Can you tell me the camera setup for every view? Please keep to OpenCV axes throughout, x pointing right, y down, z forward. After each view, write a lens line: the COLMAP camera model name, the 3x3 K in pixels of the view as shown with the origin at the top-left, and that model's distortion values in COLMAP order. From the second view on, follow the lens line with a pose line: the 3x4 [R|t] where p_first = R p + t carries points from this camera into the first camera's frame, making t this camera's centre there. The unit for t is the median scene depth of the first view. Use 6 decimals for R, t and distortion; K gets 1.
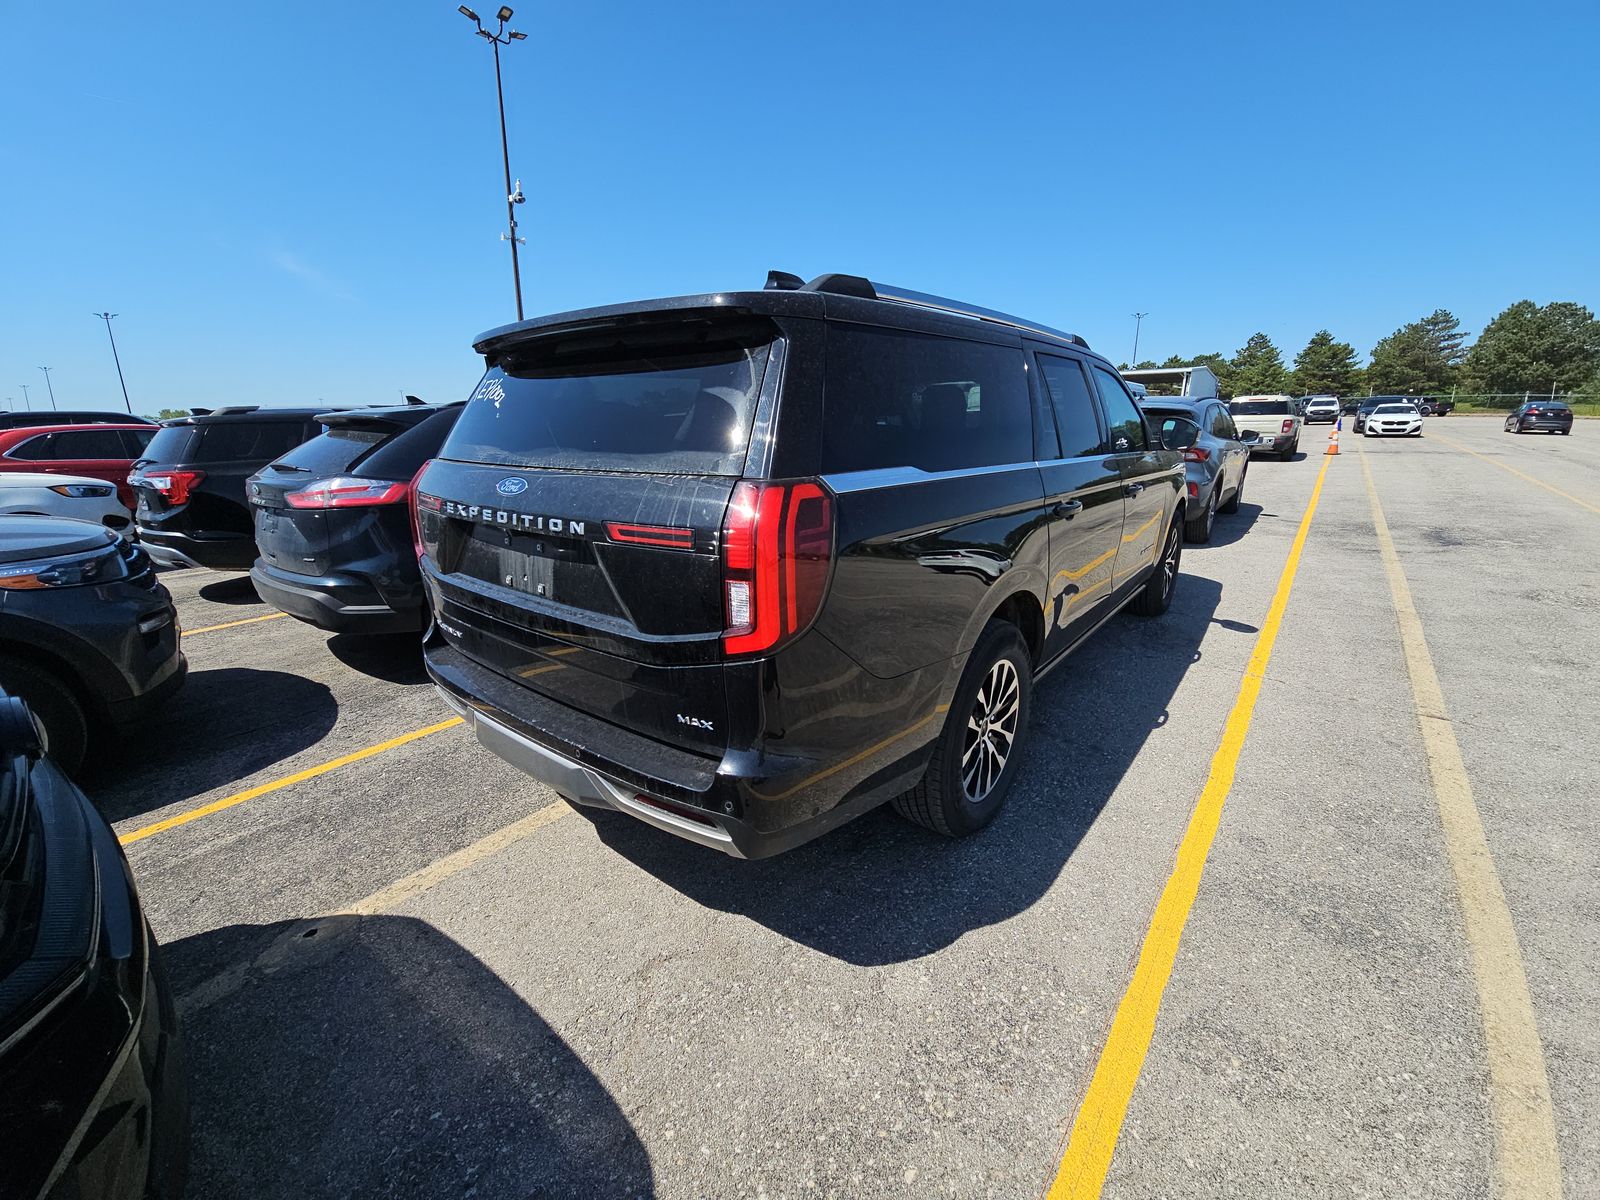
lens RADIAL K [[655.0, 0, 801.2], [0, 655.0, 609.9], [0, 0, 1]] dist [-0.002195, -0.000528]
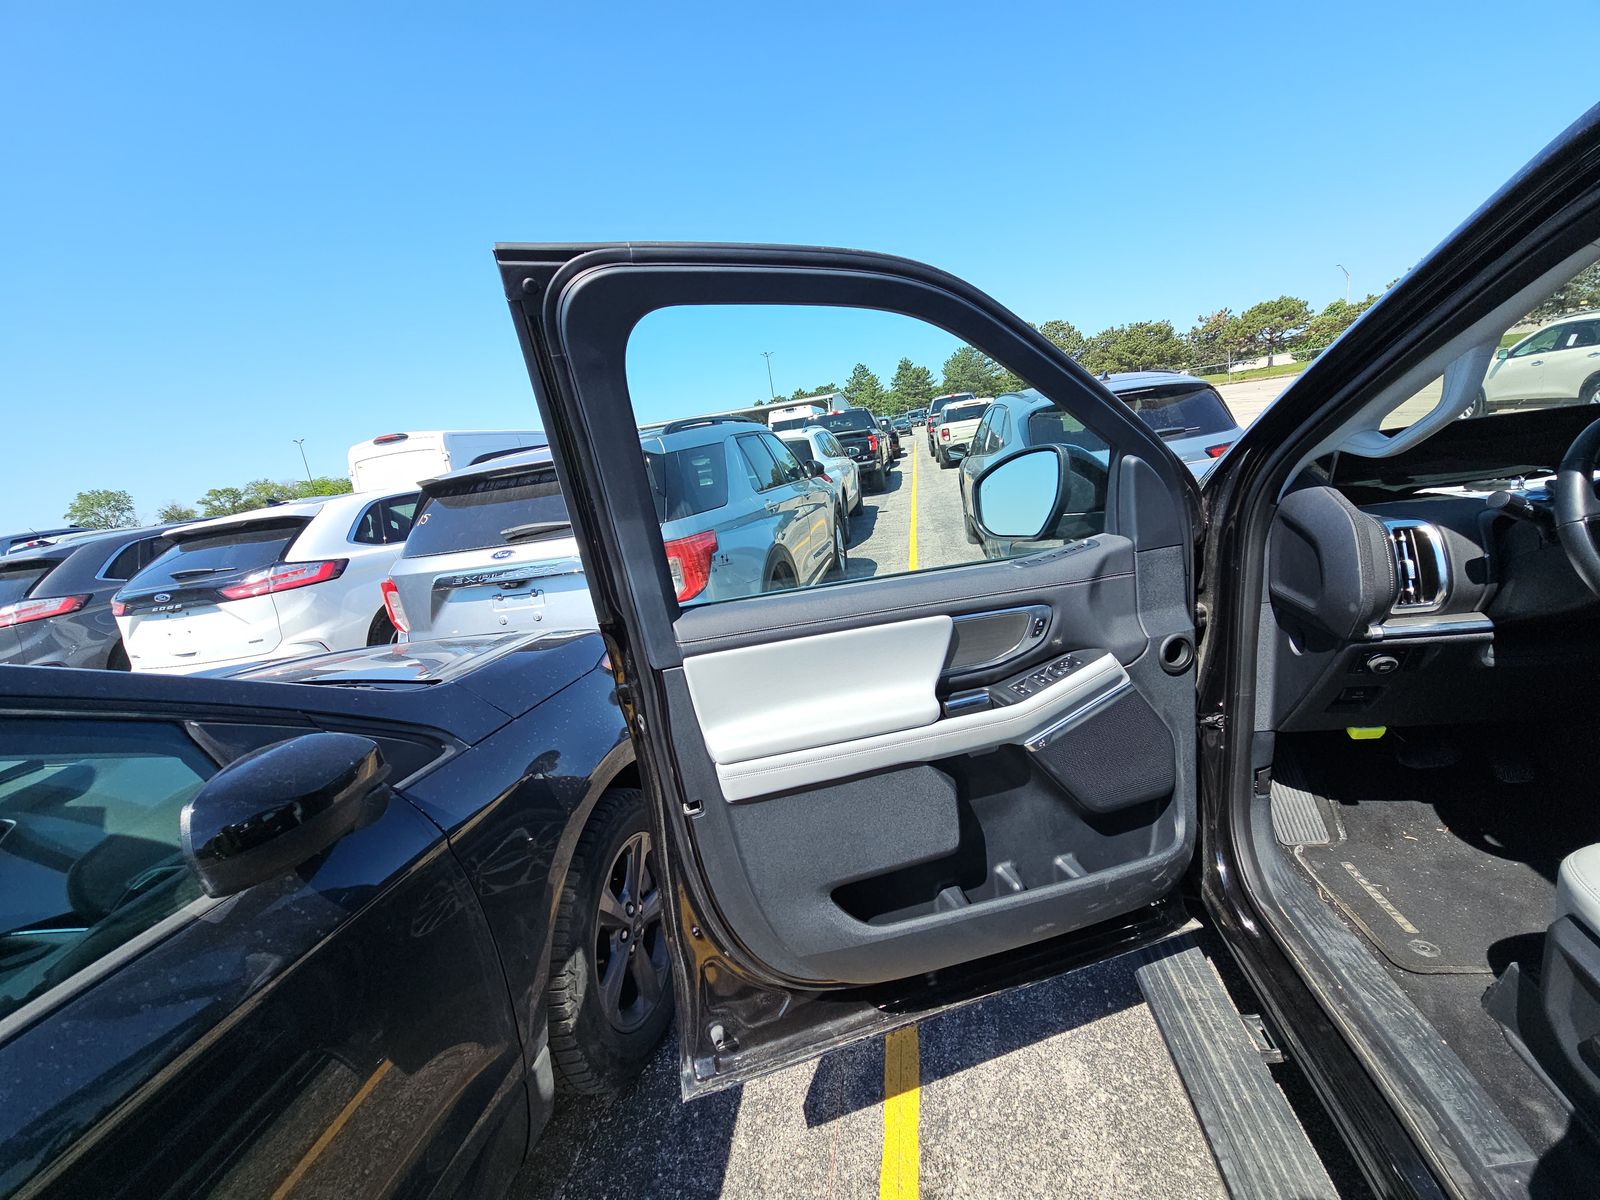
lens RADIAL K [[645.0, 0, 800.5], [0, 645.0, 612.7], [0, 0, 1]] dist [0.009158, -0.006766]
pose [[0.868859, -0.230395, 0.438180, -0.187060], [0.257029, 0.966403, -0.001524, -0.645119], [-0.423107, 0.113949, 0.898886, 2.121514]]
